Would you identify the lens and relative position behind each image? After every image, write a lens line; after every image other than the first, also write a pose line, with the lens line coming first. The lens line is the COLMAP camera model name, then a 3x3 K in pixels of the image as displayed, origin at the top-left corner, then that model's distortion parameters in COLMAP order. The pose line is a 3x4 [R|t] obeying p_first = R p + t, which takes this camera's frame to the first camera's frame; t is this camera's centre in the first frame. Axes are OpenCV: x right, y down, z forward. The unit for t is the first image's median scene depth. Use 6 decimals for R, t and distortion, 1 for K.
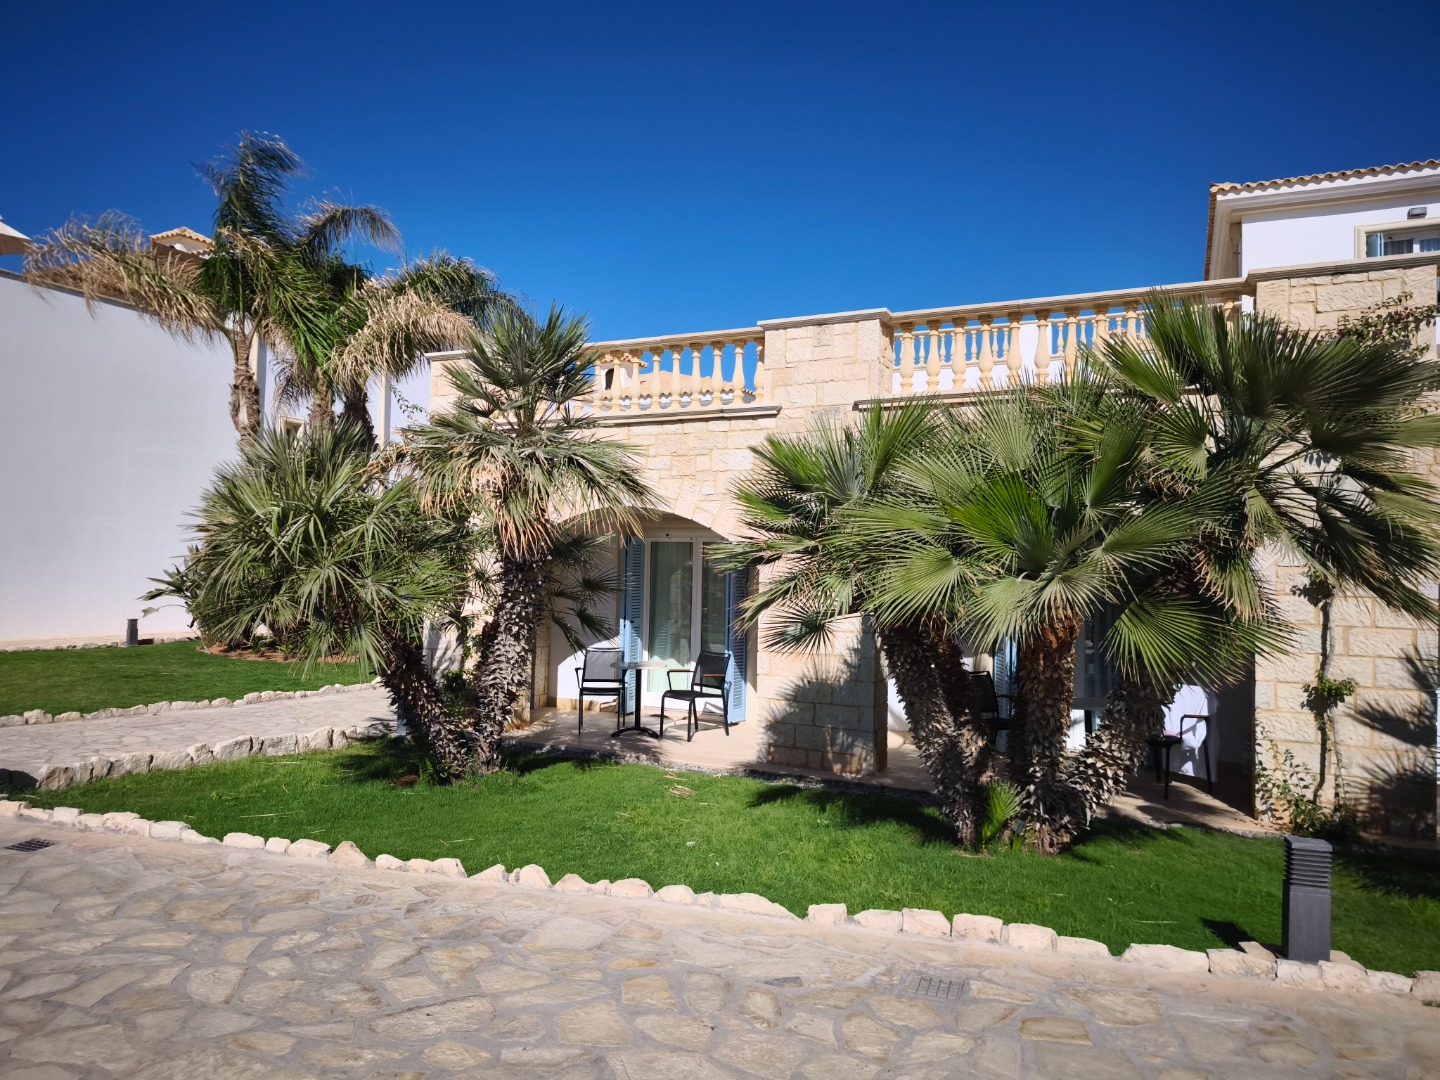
lens RADIAL K [[1005.8, 0, 720.0], [0, 1005.8, 540.0], [0, 0, 1]] dist [0.022467, -0.034561]
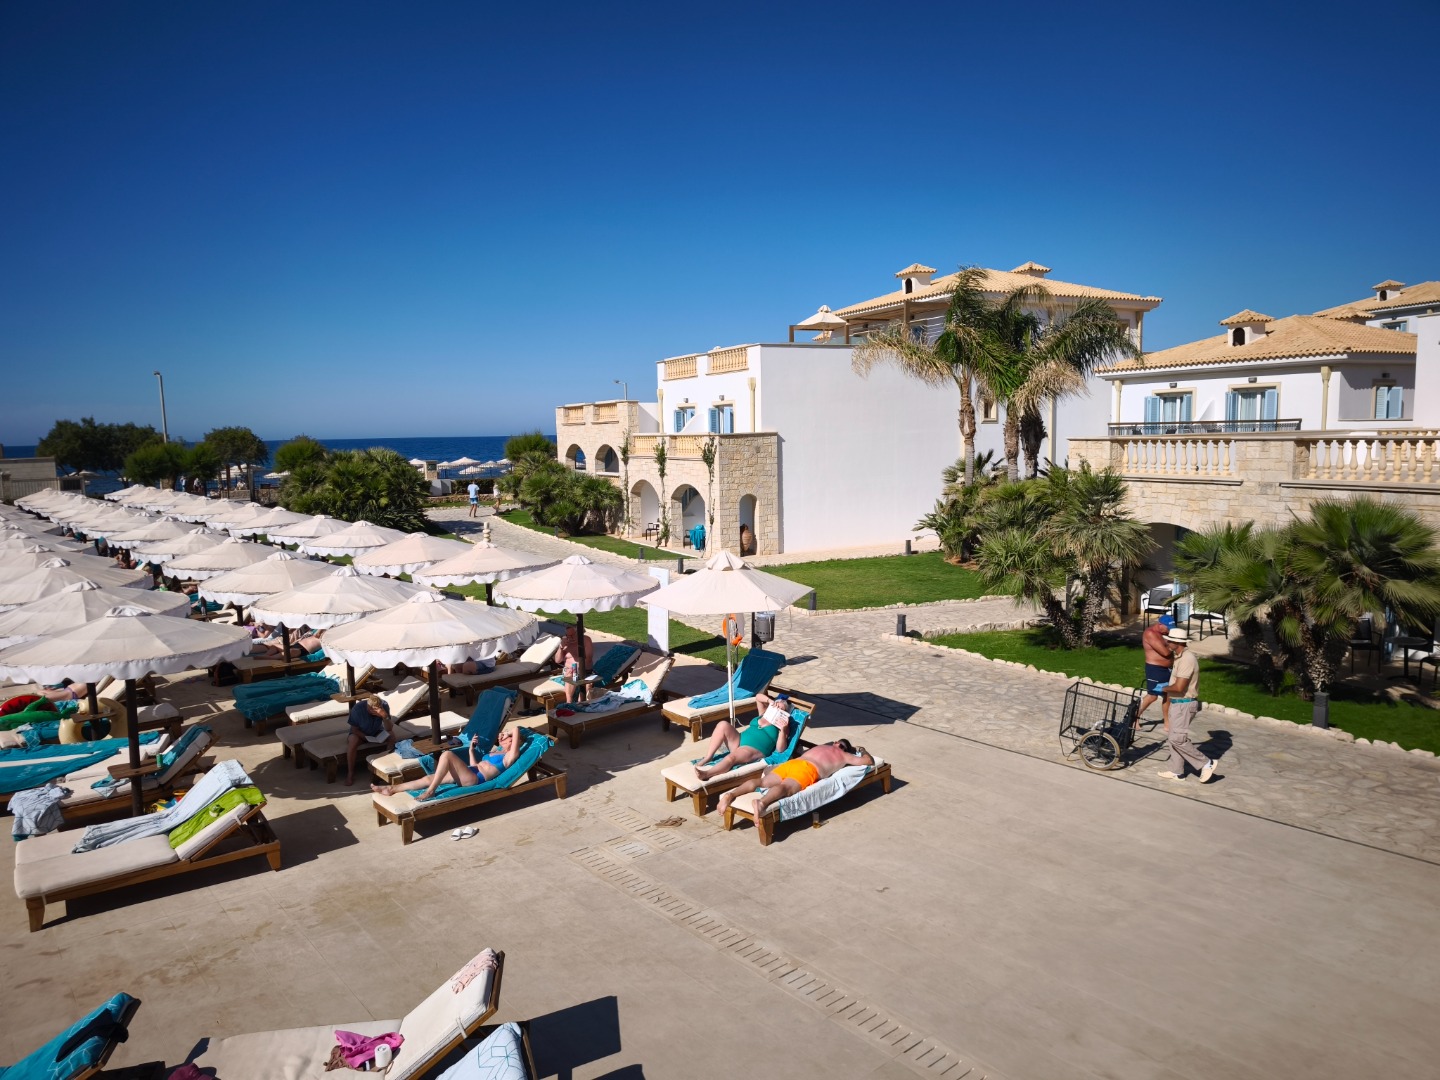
lens RADIAL K [[955.2, 0, 712.0], [0, 955.2, 548.2], [0, 0, 1]] dist [0.017070, -0.027881]
pose [[0.784146, 0.031939, -0.619754, 0.503854], [0.056583, 0.990835, 0.122655, -0.354805], [0.617991, -0.131247, 0.775152, -1.376976]]
